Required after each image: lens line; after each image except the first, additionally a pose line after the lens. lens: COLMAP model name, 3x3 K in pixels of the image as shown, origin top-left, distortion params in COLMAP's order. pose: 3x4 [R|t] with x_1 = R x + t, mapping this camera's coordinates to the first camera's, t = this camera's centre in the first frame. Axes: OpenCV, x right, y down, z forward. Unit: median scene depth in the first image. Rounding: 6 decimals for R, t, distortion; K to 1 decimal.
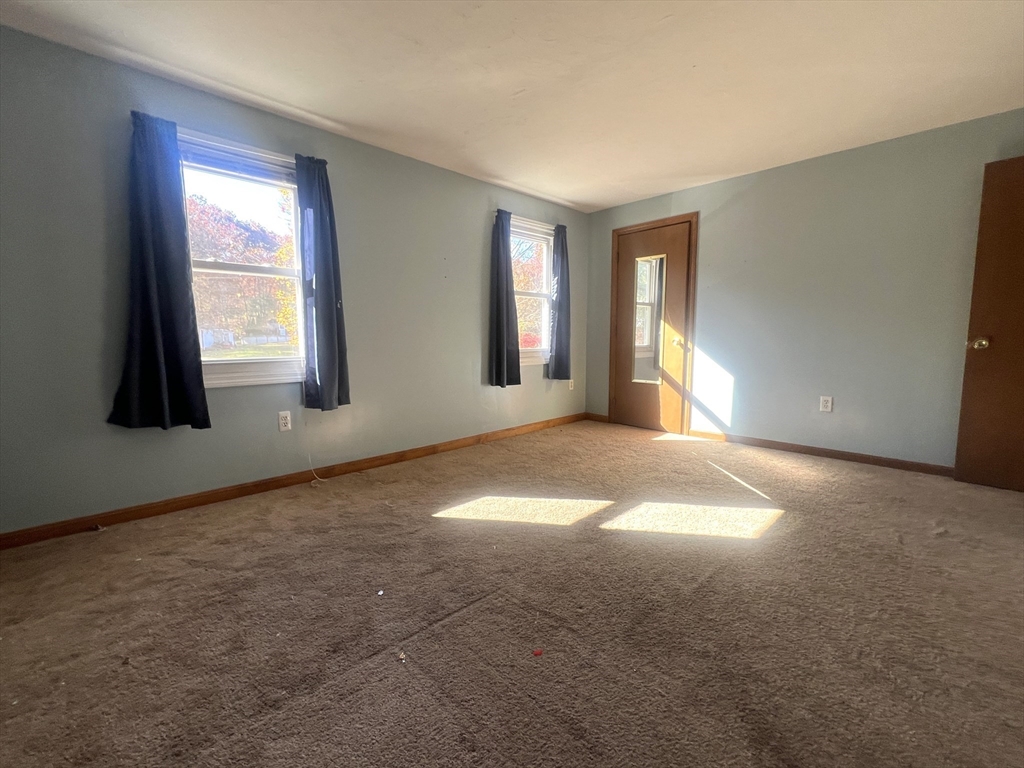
lens RADIAL K [[425.8, 0, 512.0], [0, 425.8, 384.0], [0, 0, 1]] dist [-0.000178, 0.000299]
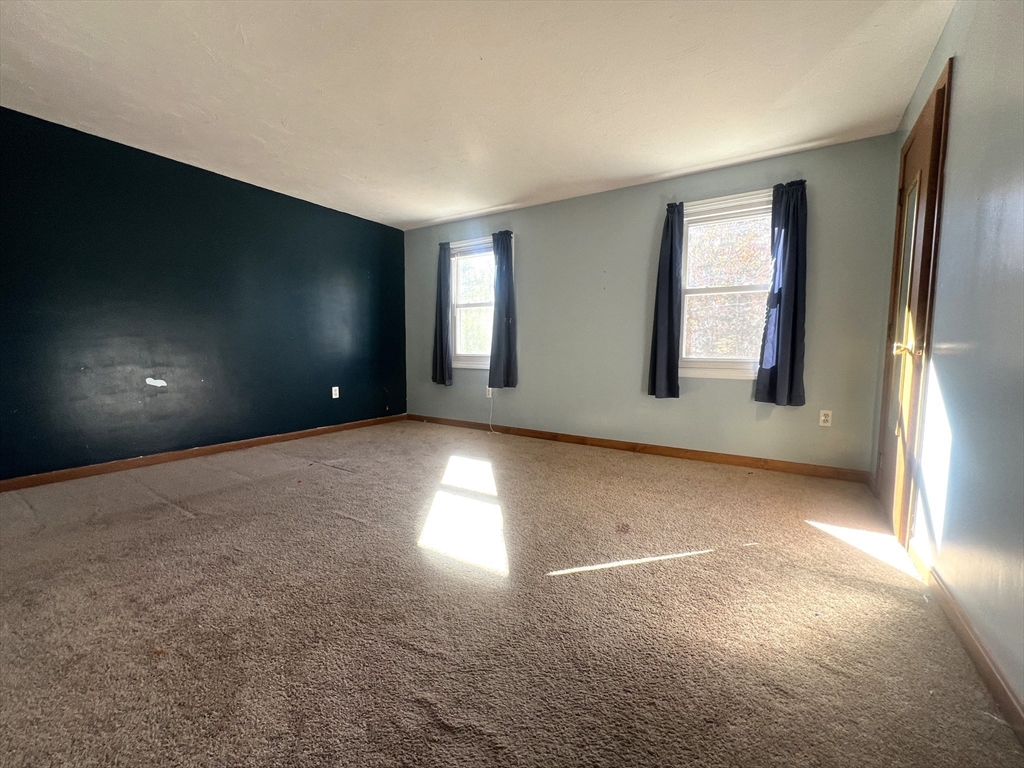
lens RADIAL K [[425.8, 0, 512.0], [0, 425.8, 384.0], [0, 0, 1]] dist [-0.000178, 0.000299]
pose [[0.231573, 0.084376, -0.969151, 1.063572], [-0.119958, 0.991105, 0.057624, -0.051490], [0.965393, 0.102913, 0.239635, 0.652807]]
